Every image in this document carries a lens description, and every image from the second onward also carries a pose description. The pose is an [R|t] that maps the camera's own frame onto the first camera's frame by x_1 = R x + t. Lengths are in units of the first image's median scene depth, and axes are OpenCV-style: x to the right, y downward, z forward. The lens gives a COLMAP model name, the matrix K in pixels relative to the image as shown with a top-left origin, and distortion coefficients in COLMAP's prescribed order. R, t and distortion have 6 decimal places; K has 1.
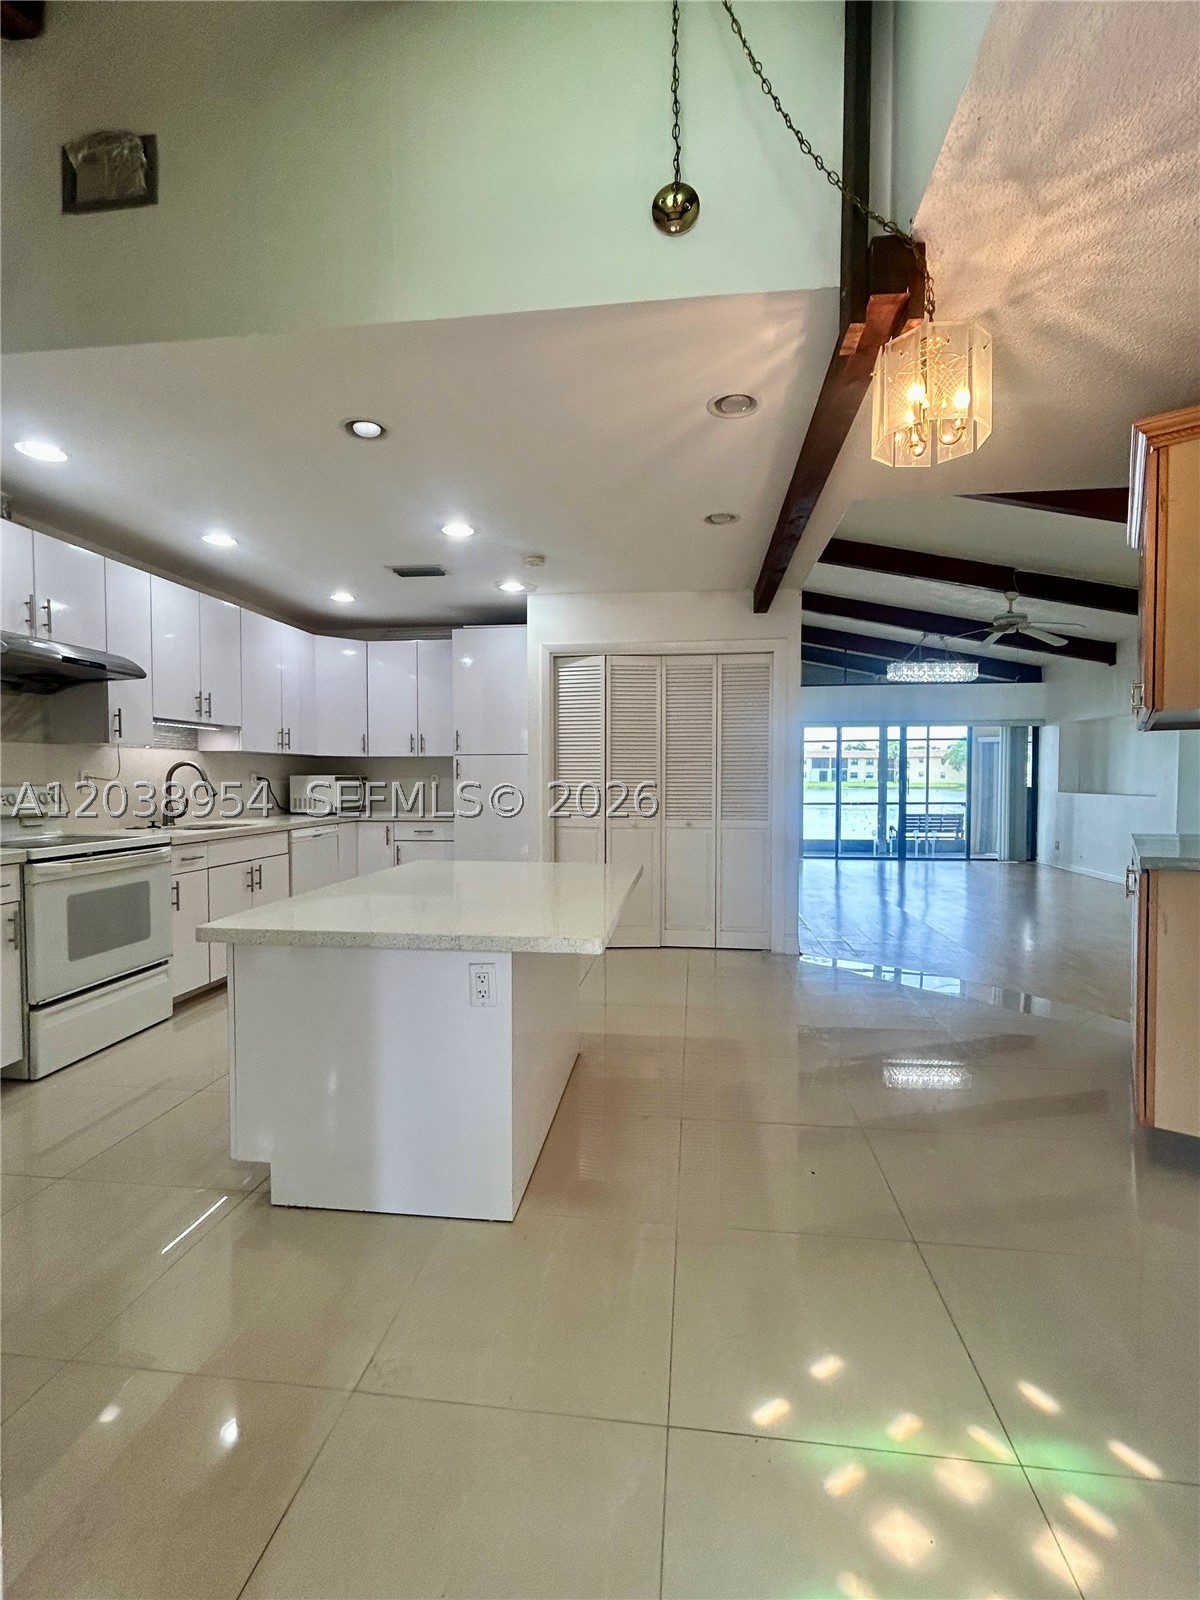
lens RADIAL K [[727.8, 0, 606.5], [0, 727.8, 798.1], [0, 0, 1]] dist [0.000929, 0.000527]
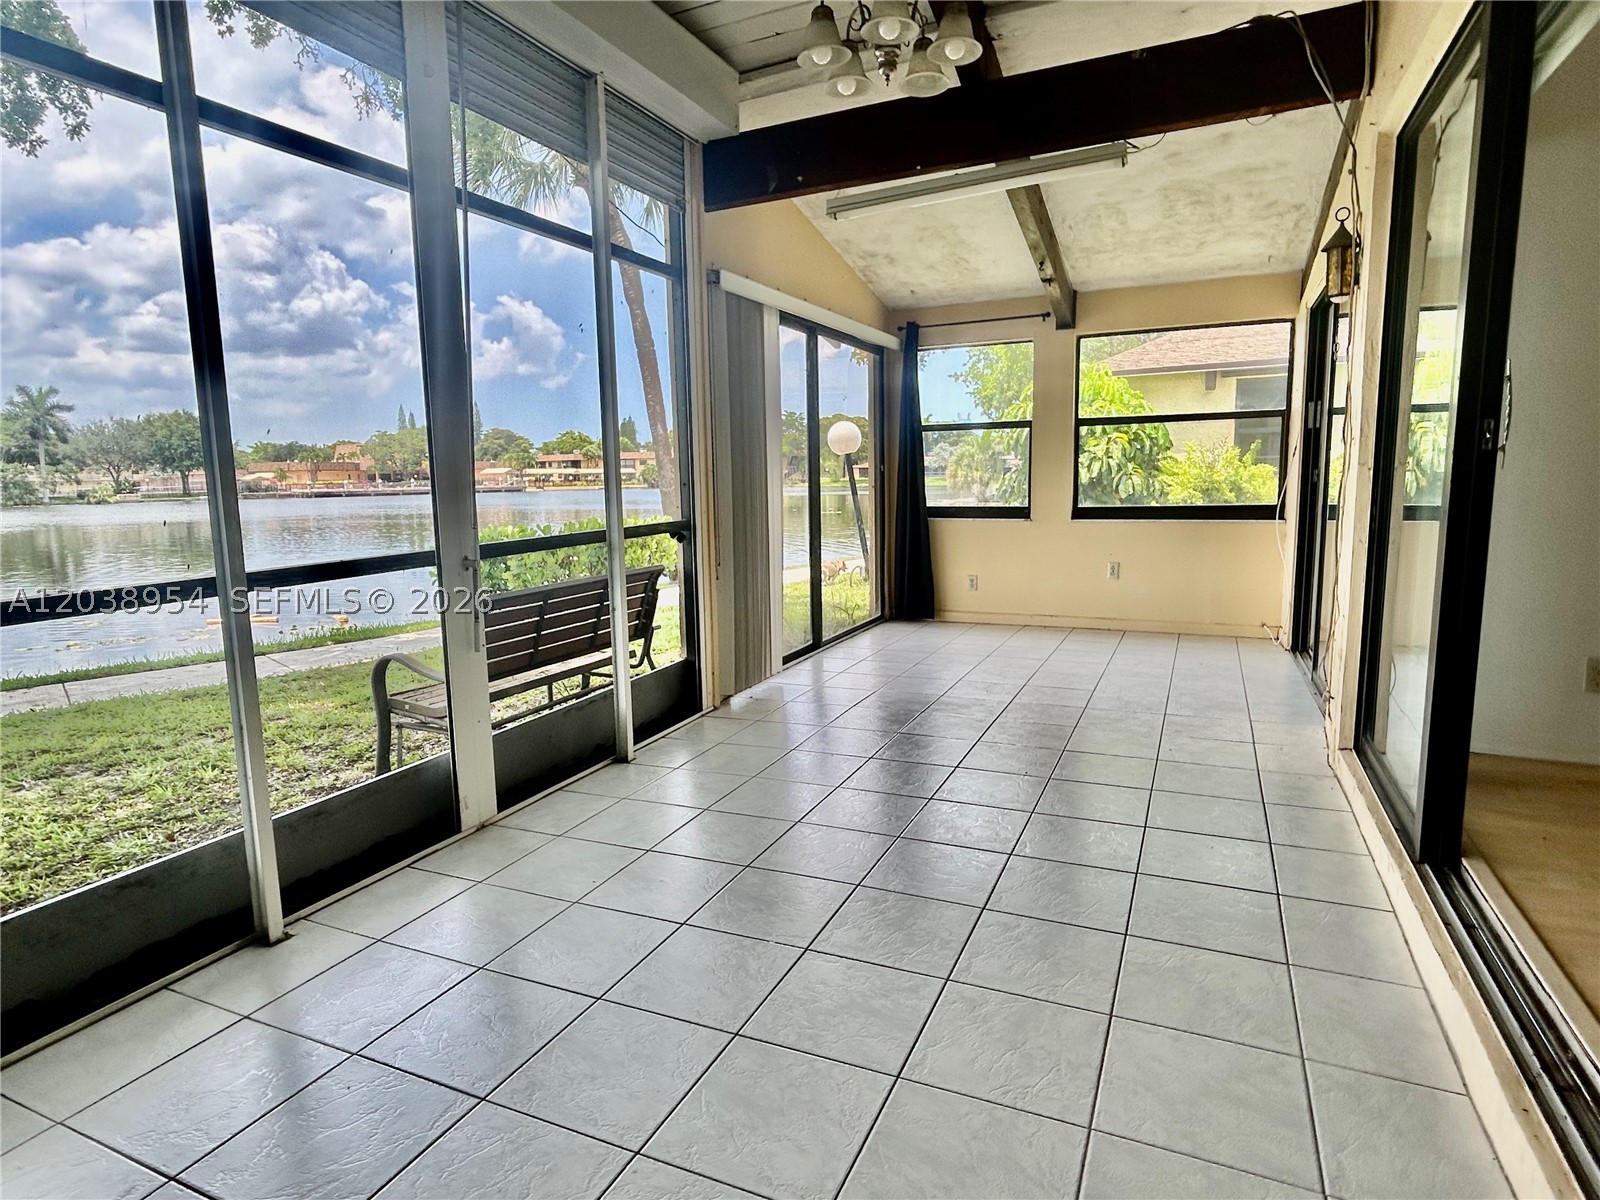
lens RADIAL K [[877.0, 0, 793.6], [0, 877.0, 601.1], [0, 0, 1]] dist [-0.003898, -0.000809]
pose [[0.309112, -0.140194, 0.940636, 0.460527], [0.045899, 0.990122, 0.132486, -0.012985], [-0.949917, 0.002221, 0.312493, 1.956582]]
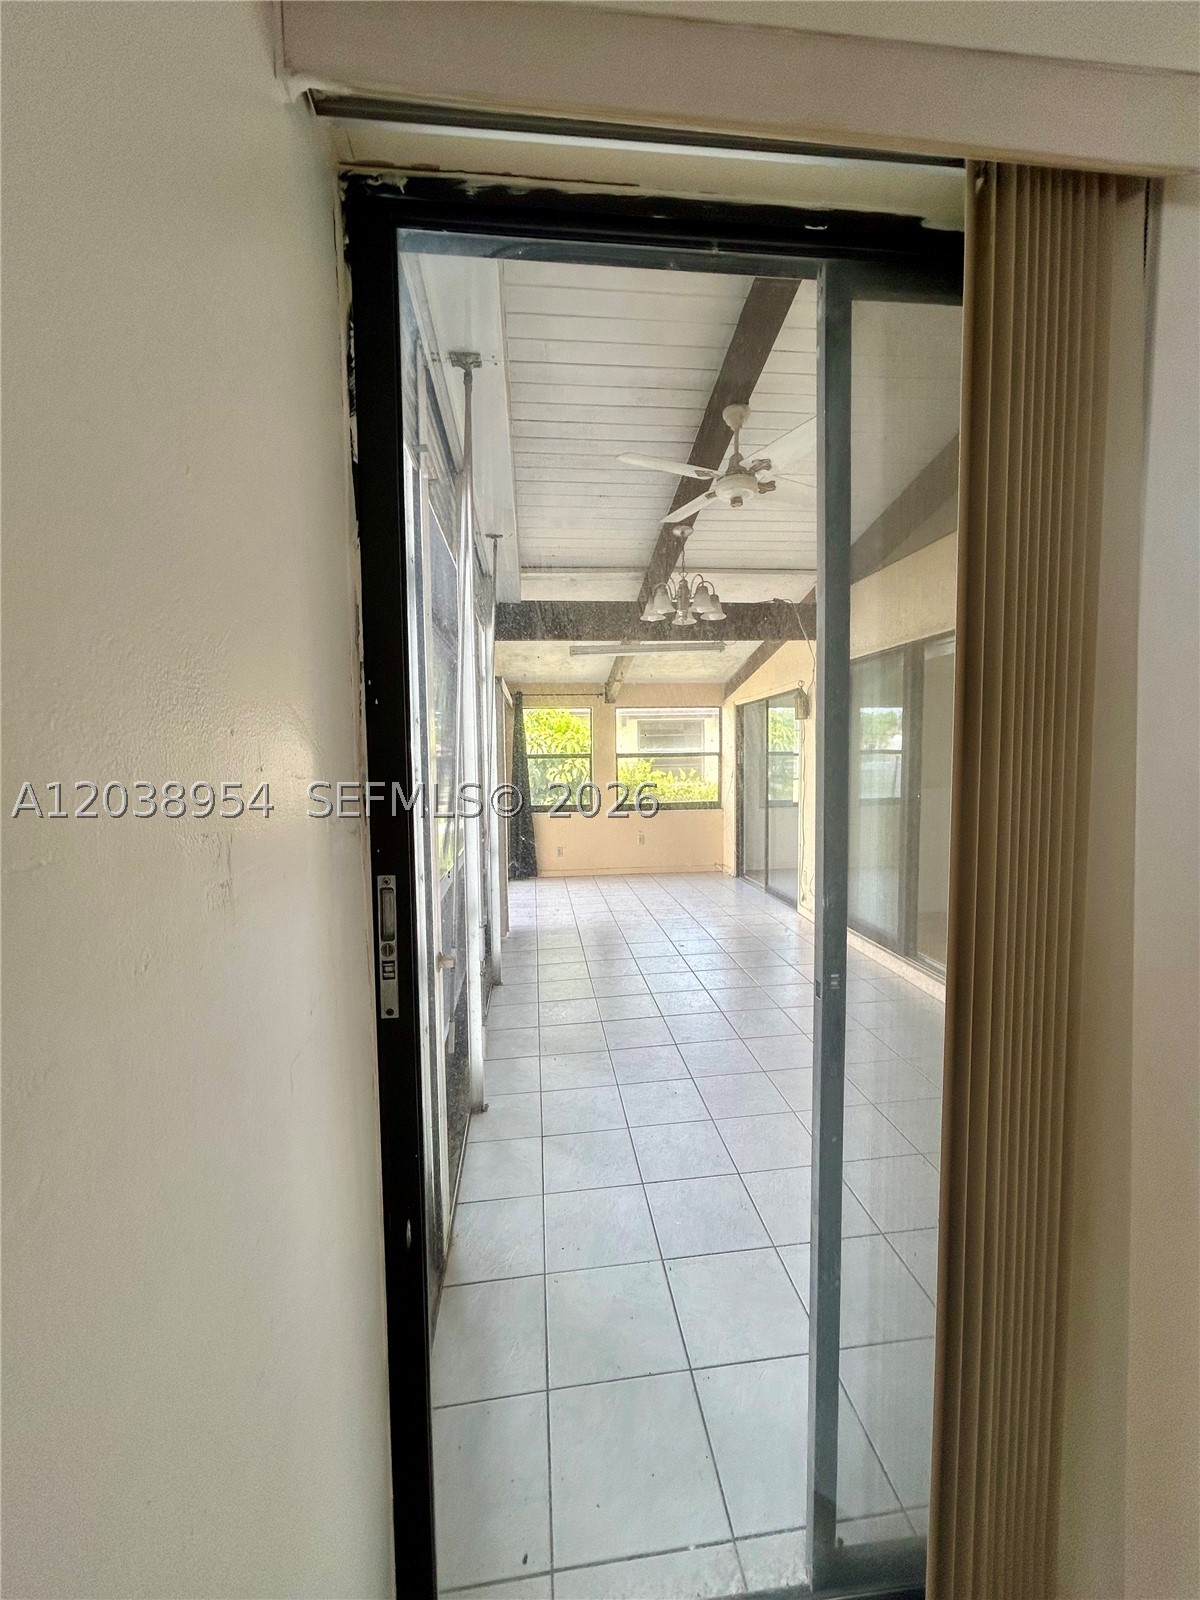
lens RADIAL K [[652.4, 0, 608.5], [0, 652.4, 800.2], [0, 0, 1]] dist [0.000350, 0.000397]
pose [[-0.238057, -0.067893, 0.968875, 0.273862], [0.040796, 0.995974, 0.079816, -0.087513], [-0.970394, 0.058527, -0.234329, 2.301704]]
